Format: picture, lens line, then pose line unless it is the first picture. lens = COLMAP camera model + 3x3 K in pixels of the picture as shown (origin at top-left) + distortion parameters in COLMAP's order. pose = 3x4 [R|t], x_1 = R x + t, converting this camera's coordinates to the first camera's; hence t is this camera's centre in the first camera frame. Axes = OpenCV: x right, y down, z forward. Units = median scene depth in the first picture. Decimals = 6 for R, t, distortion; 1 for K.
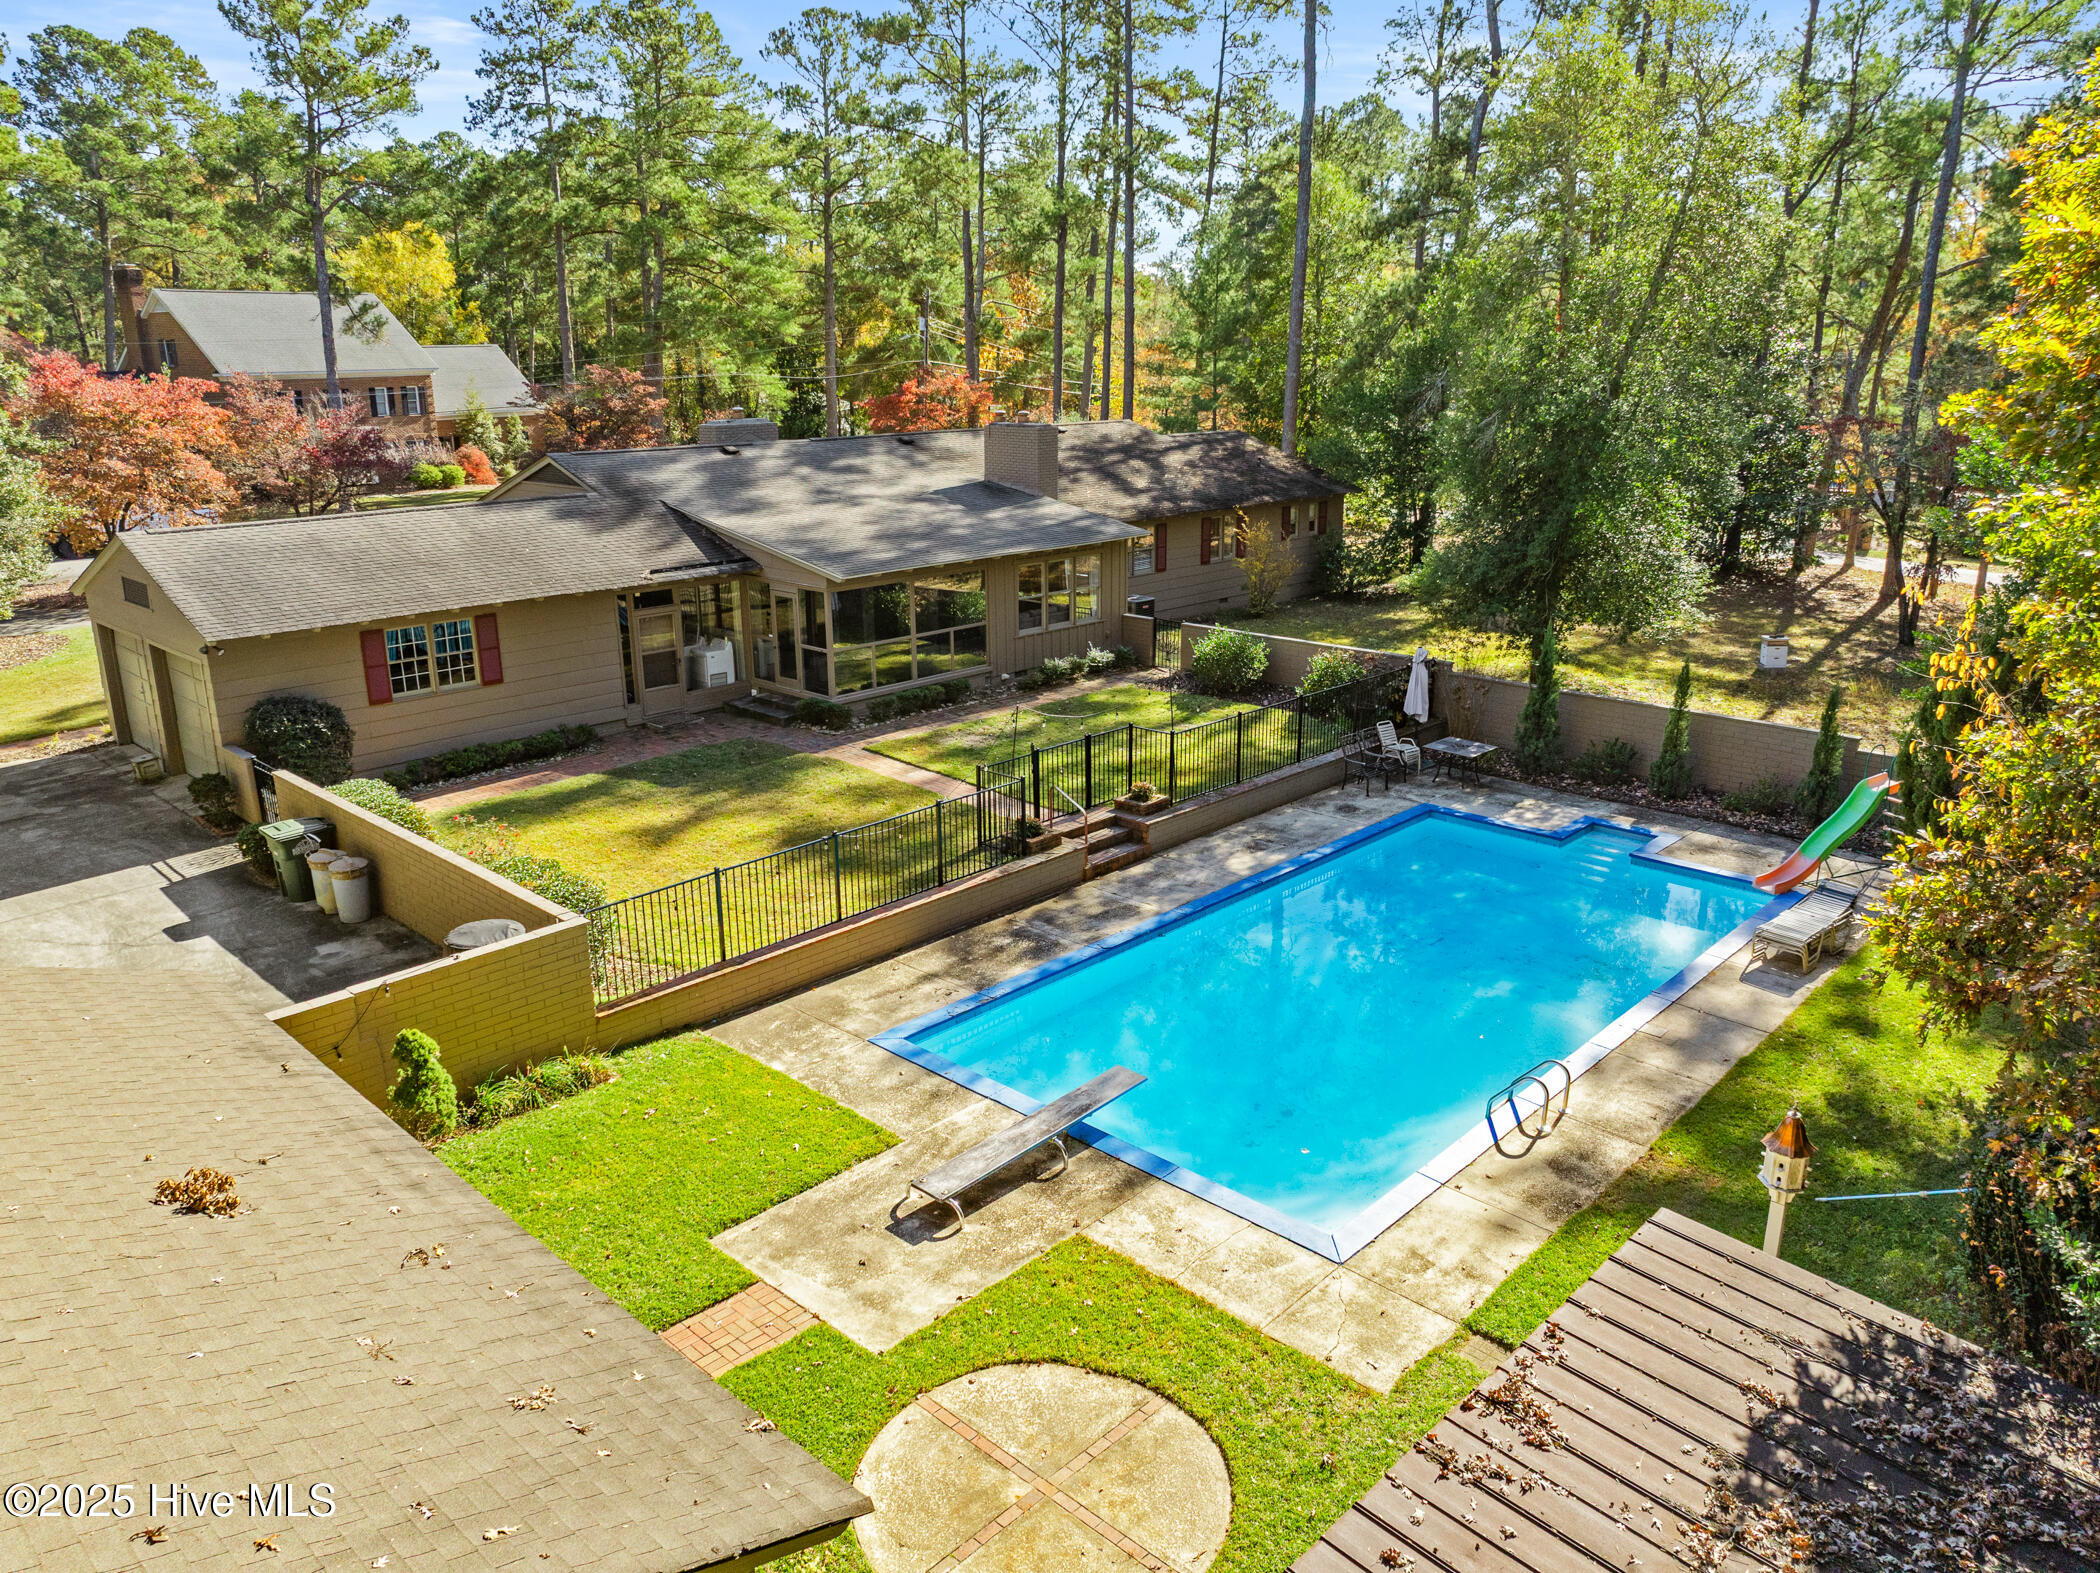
lens RADIAL K [[1488.0, 0, 1042.9], [0, 1488.0, 783.3], [0, 0, 1]] dist [-0.027416, -0.002038]
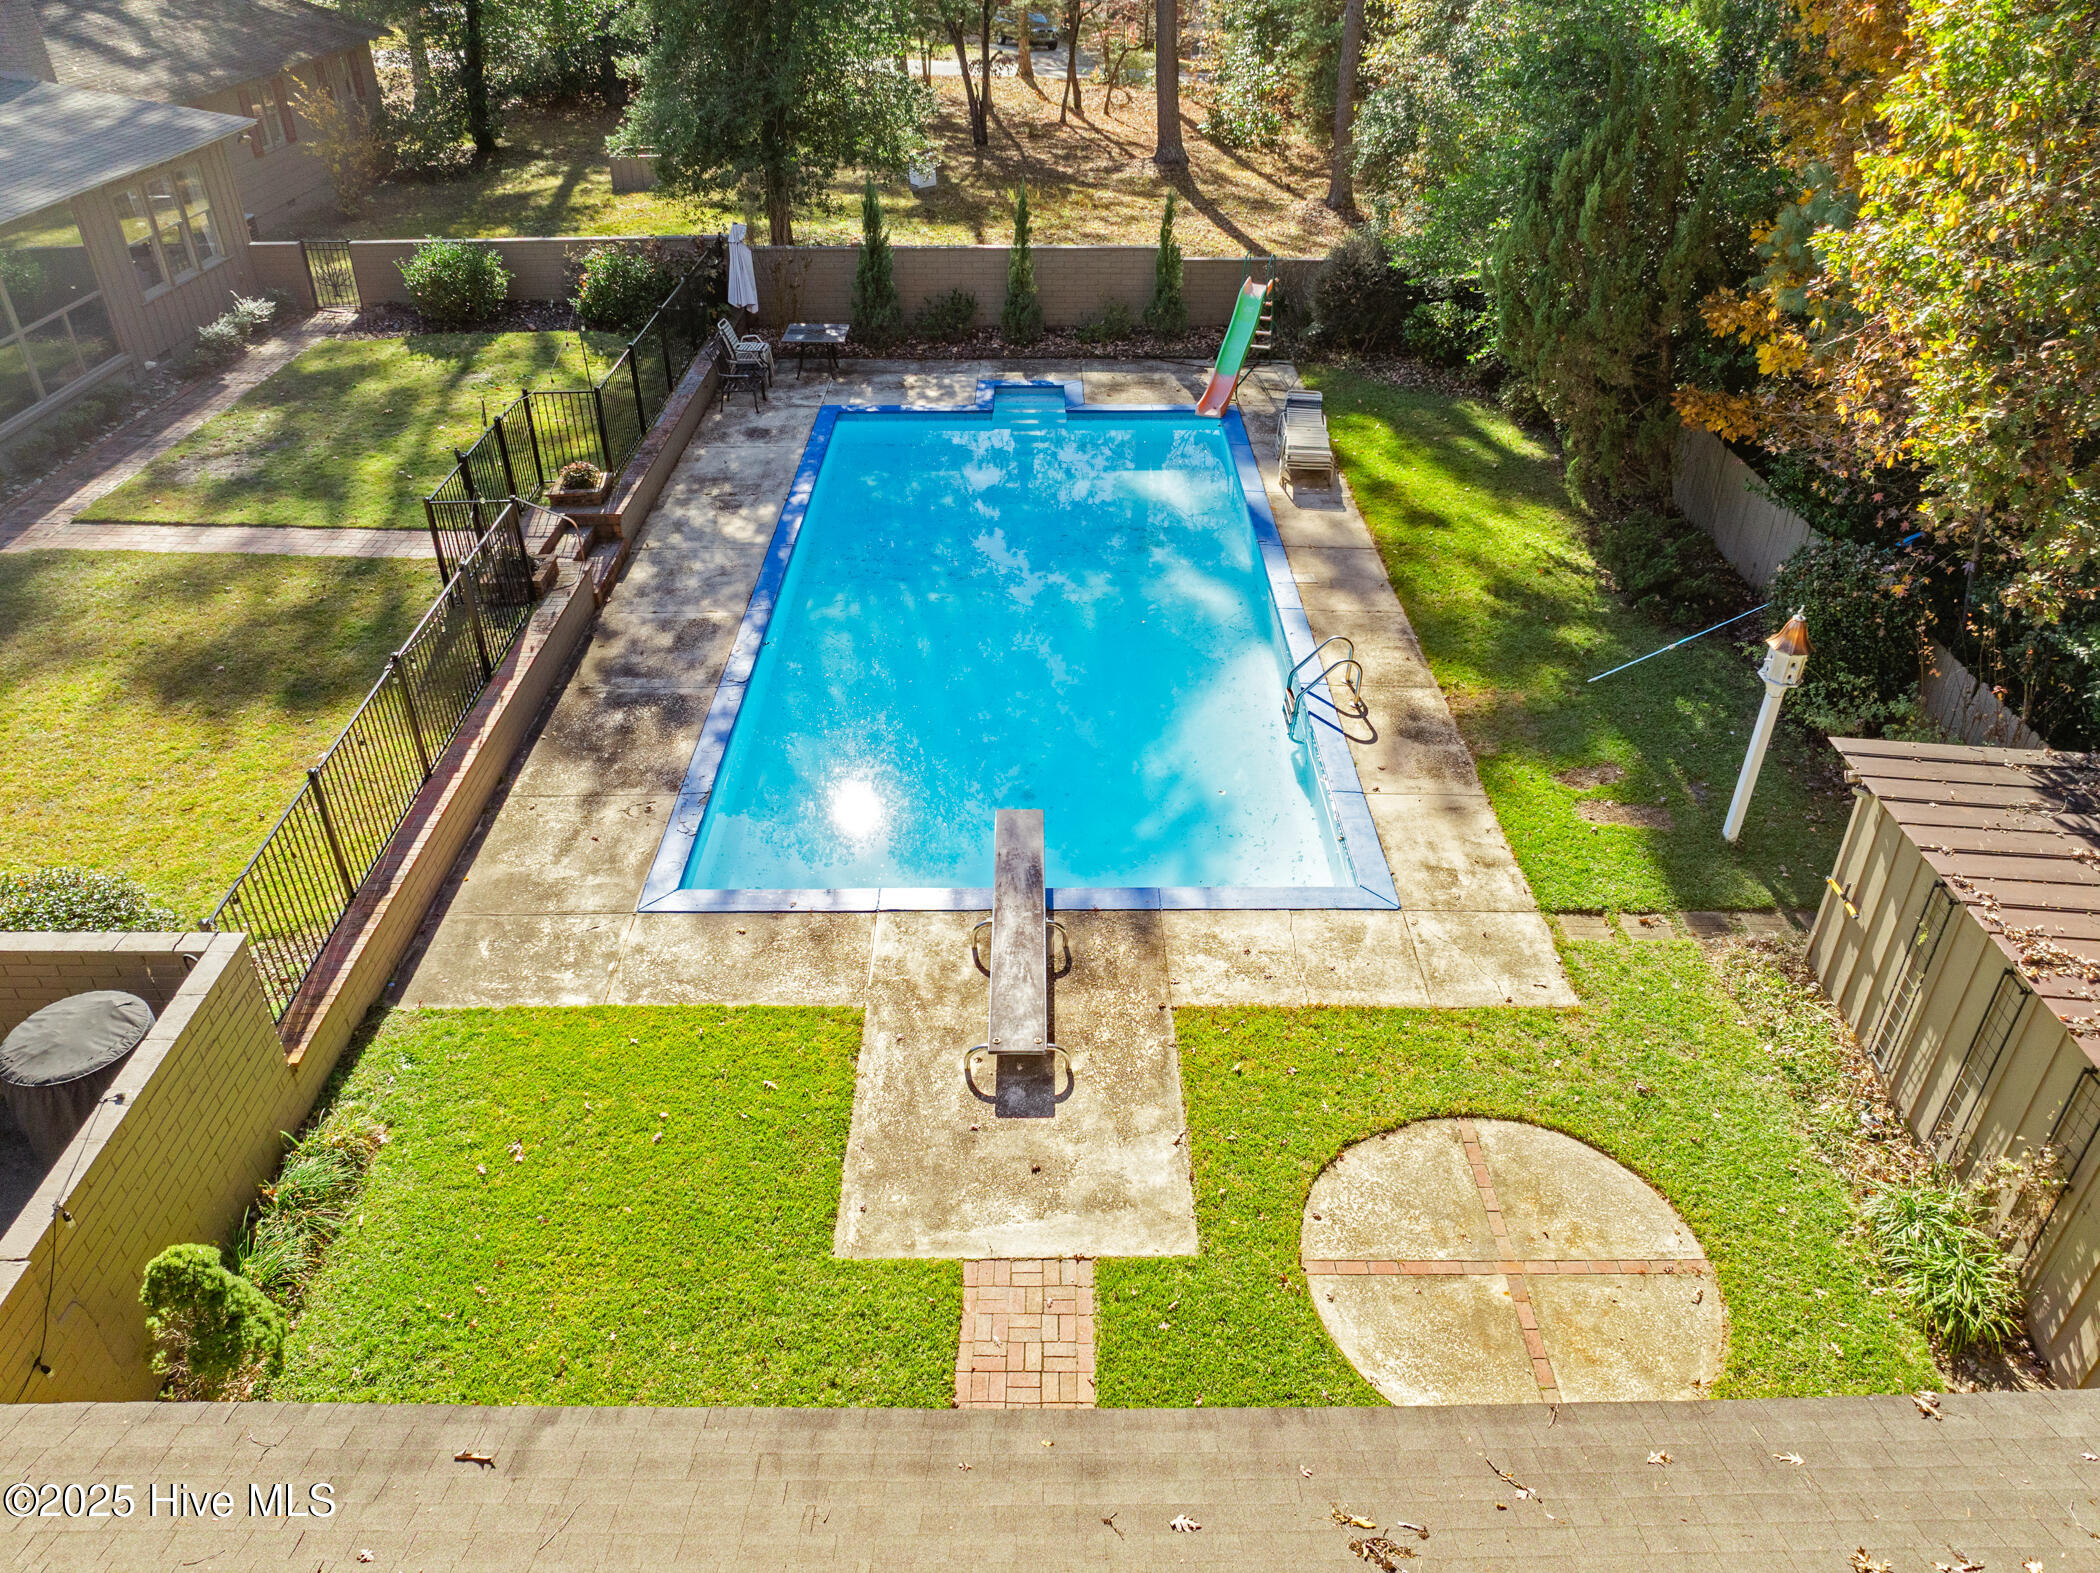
lens RADIAL K [[1488.0, 0, 1042.9], [0, 1488.0, 783.3], [0, 0, 1]] dist [-0.027416, -0.002038]
pose [[0.720049, -0.377498, 0.582258, -0.295060], [0.192594, 0.914833, 0.354947, -0.082348], [-0.666661, -0.143440, 0.731429, 0.270278]]
